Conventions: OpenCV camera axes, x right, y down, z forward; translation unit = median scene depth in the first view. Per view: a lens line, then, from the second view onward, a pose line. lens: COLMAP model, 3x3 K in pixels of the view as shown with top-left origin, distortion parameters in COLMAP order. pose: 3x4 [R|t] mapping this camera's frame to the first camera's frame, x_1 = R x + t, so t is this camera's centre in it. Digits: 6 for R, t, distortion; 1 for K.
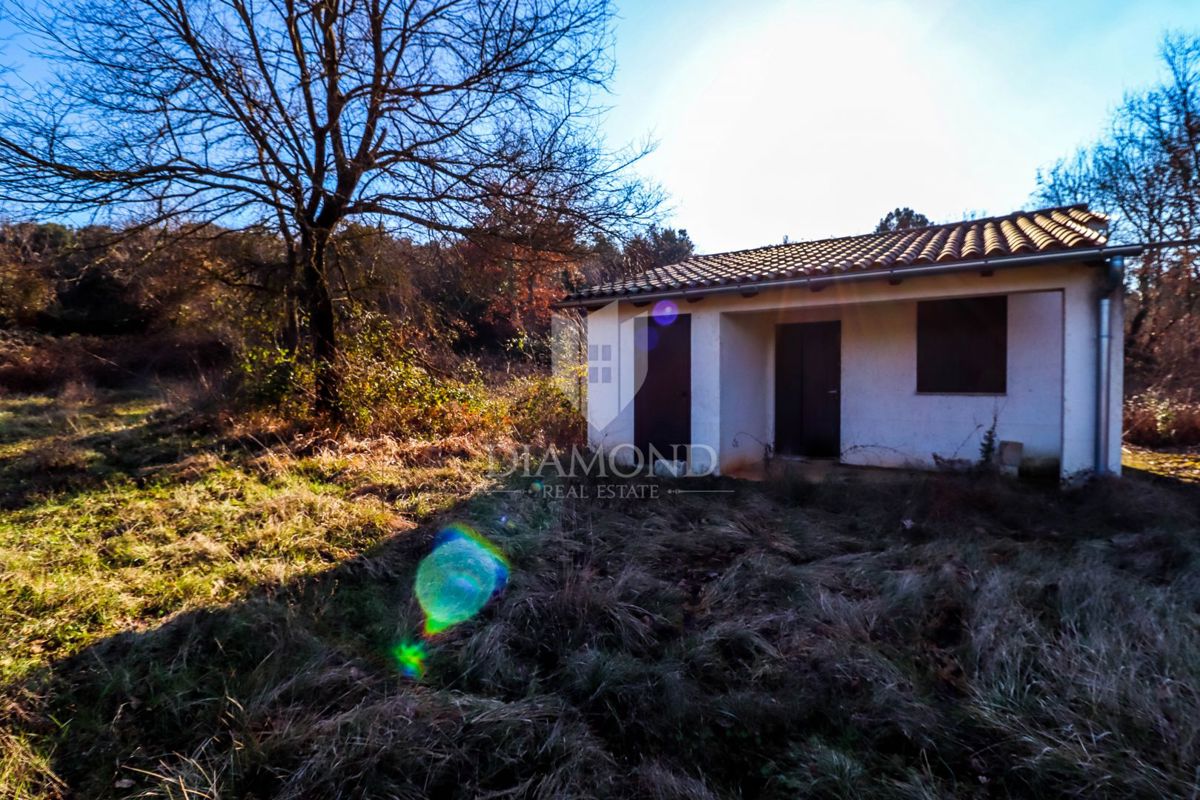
lens RADIAL K [[538.5, 0, 610.7], [0, 538.5, 390.8], [0, 0, 1]] dist [-0.000849, -0.002607]
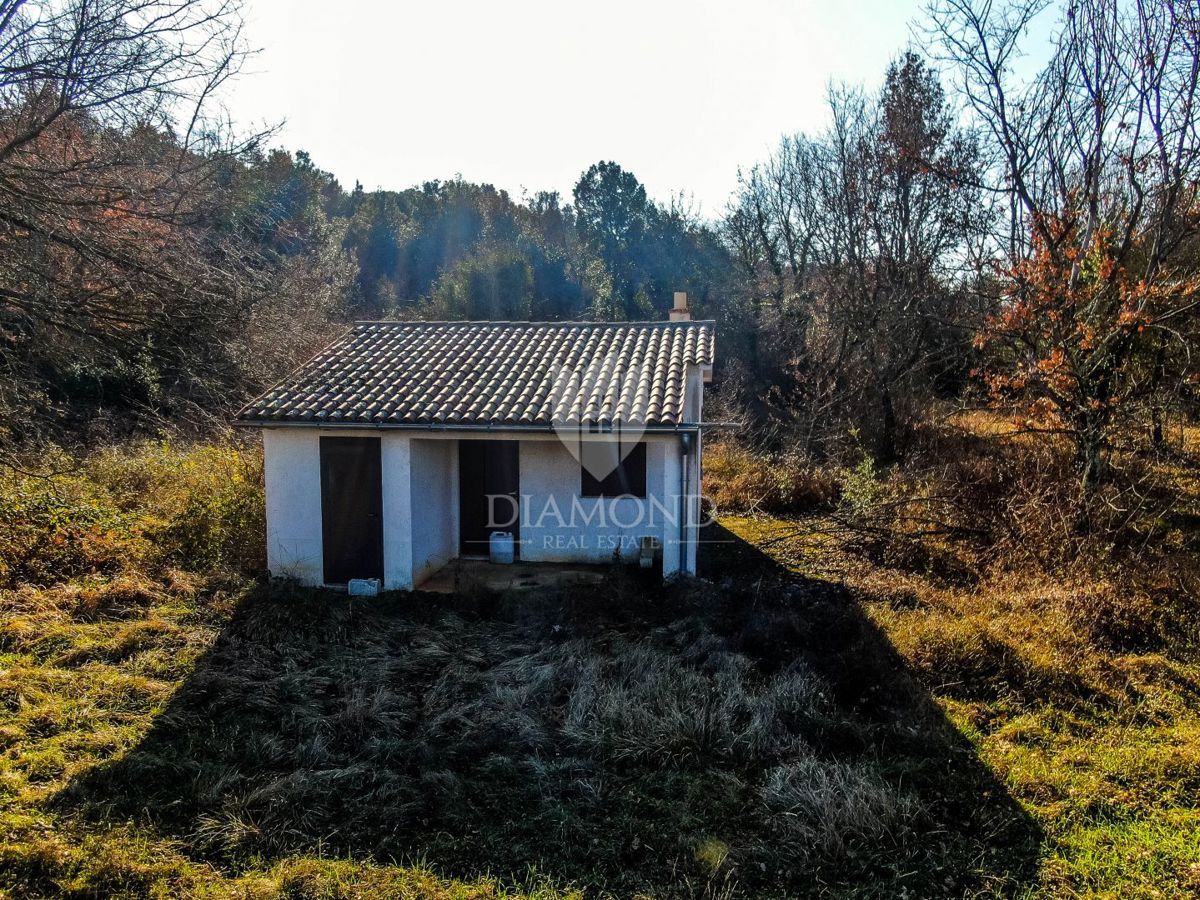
lens RADIAL K [[938.1, 0, 599.0], [0, 938.1, 452.5], [0, 0, 1]] dist [-0.010159, -0.003210]
pose [[0.894560, -0.047792, 0.444386, -0.375968], [-0.002729, 0.993664, 0.112359, -0.435568], [-0.446940, -0.101725, 0.888761, -1.064723]]
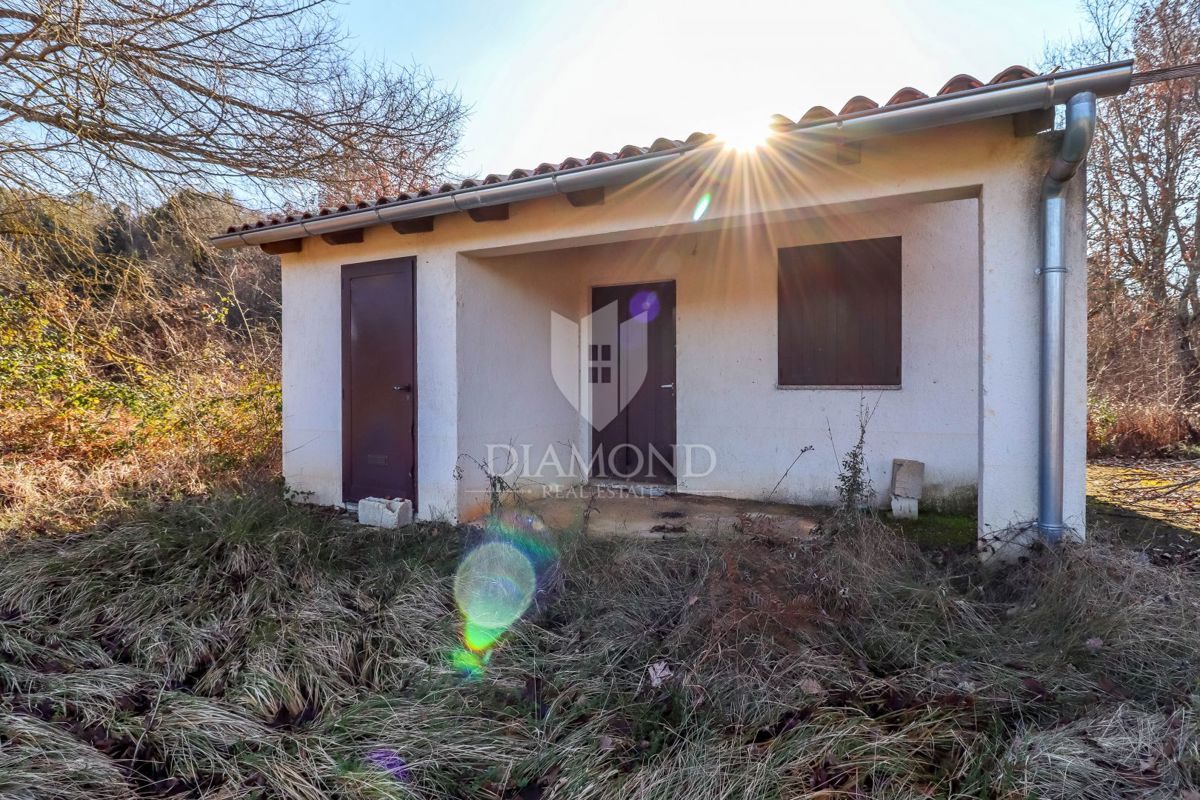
lens RADIAL K [[538.5, 0, 630.5], [0, 538.5, 396.5], [0, 0, 1]] dist [-0.000849, -0.002607]
pose [[0.992659, -0.004468, 0.120864, 0.431080], [0.004148, 0.999987, 0.002894, 0.018828], [-0.120875, -0.002371, 0.992665, 0.513070]]
